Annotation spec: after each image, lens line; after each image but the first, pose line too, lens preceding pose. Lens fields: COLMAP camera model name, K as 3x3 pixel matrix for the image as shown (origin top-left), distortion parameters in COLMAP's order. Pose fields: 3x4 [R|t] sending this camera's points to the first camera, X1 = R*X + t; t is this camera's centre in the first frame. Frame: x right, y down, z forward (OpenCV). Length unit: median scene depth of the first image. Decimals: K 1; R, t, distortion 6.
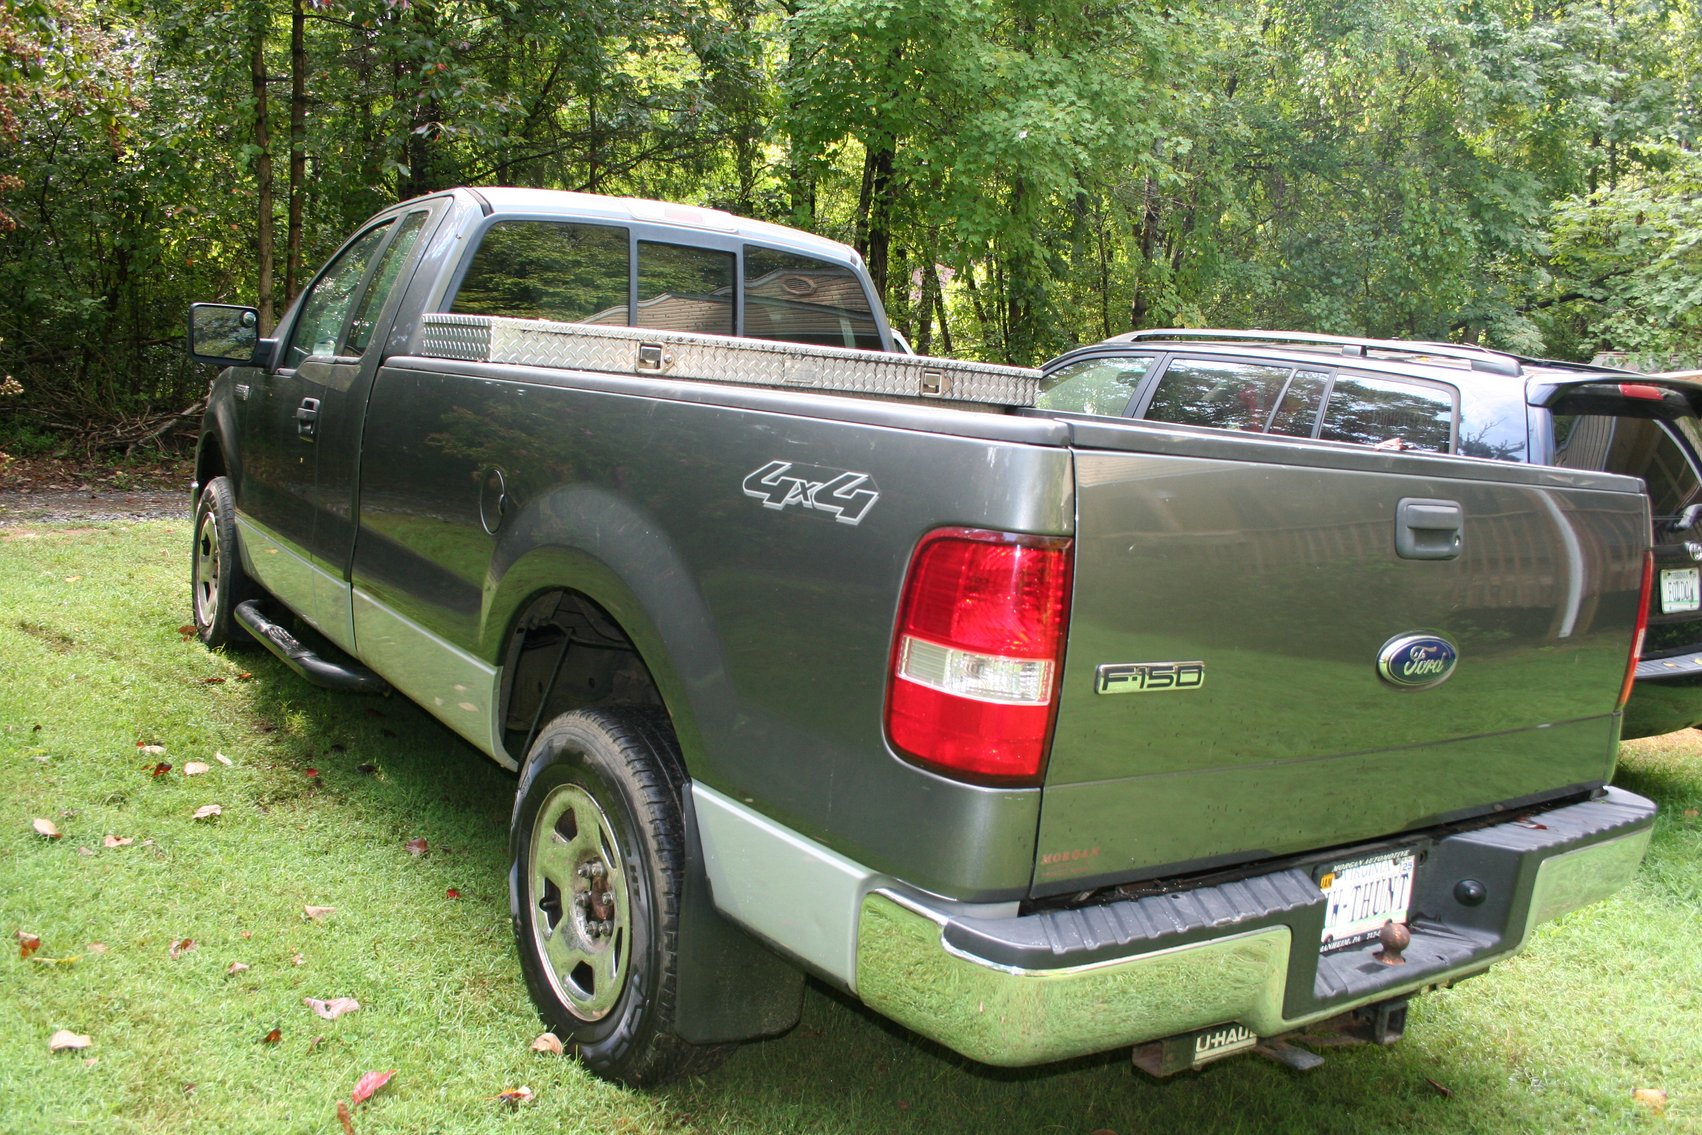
lens RADIAL K [[1419.6, 0, 851.6], [0, 1419.6, 564.6], [0, 0, 1]] dist [-0.102606, -0.008047]
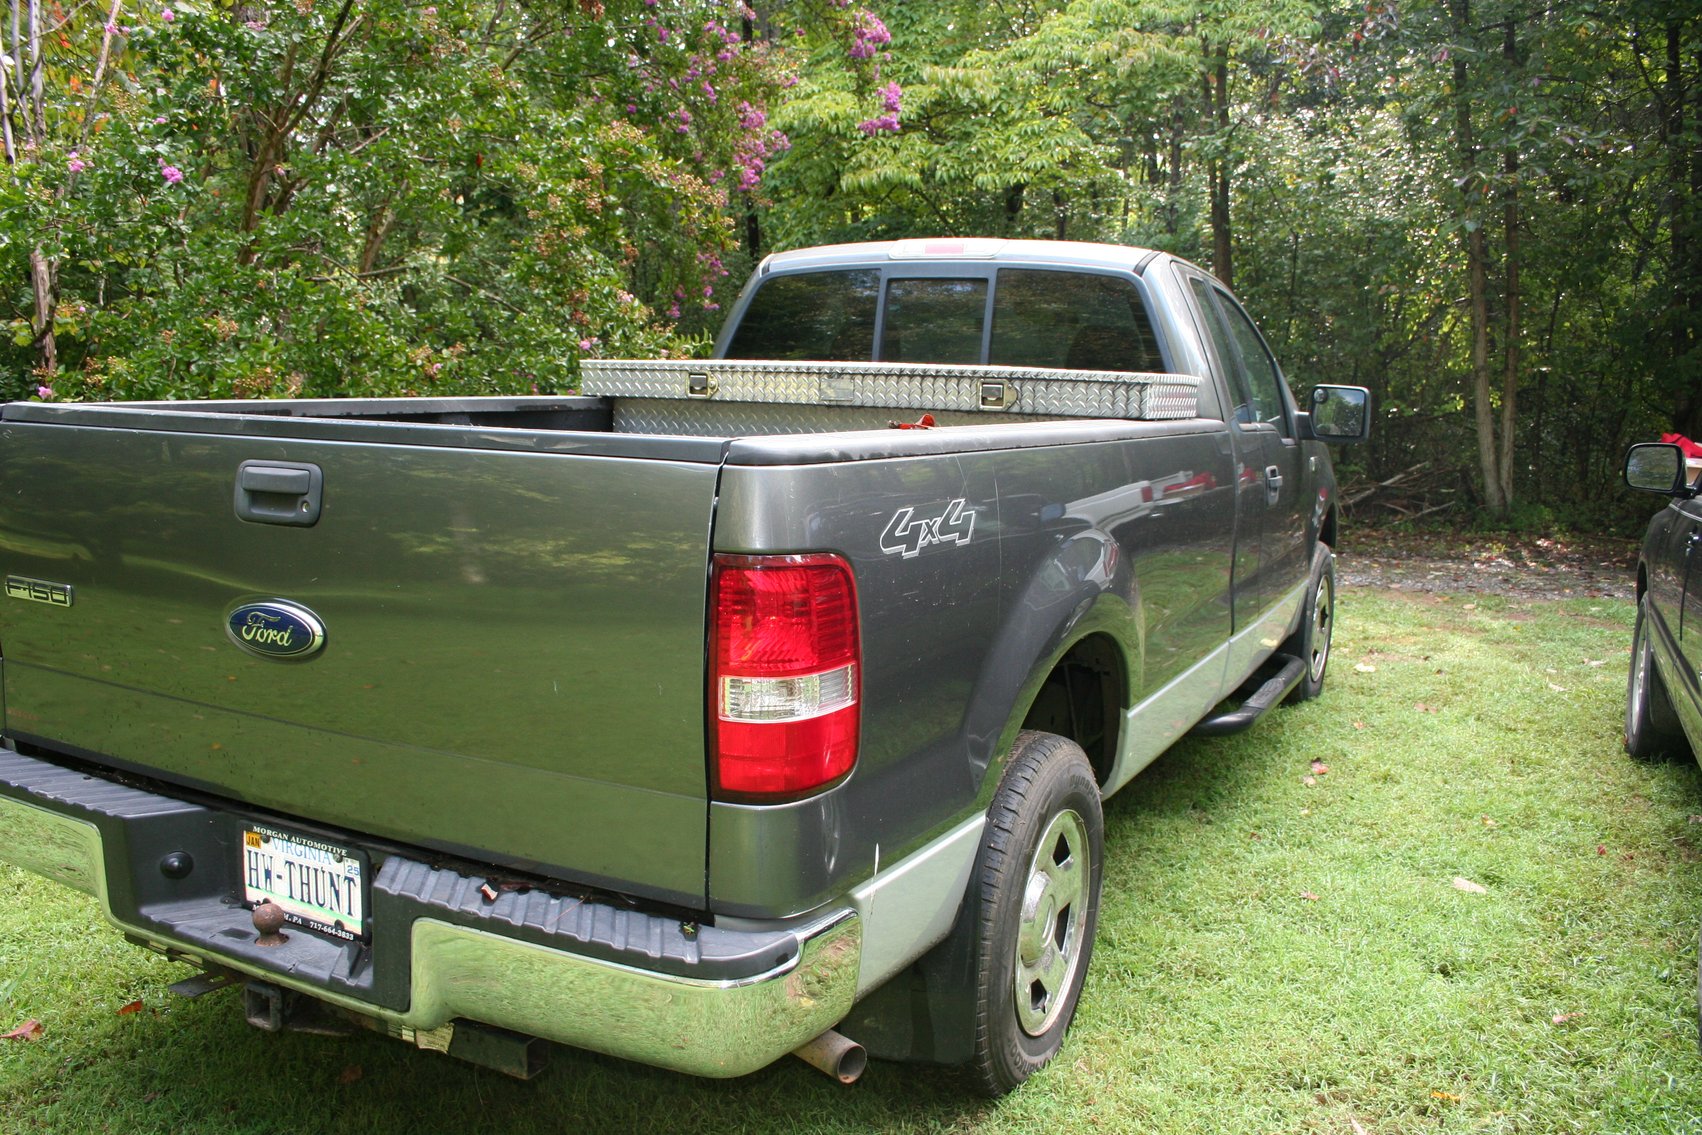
lens RADIAL K [[1419.6, 0, 851.3], [0, 1419.6, 574.3], [0, 0, 1]] dist [-0.102606, -0.008047]
pose [[0.491263, 0.045755, -0.869809, 1.437073], [-0.096371, 0.995343, -0.002071, -0.005760], [0.865664, 0.084842, 0.493384, 0.866582]]
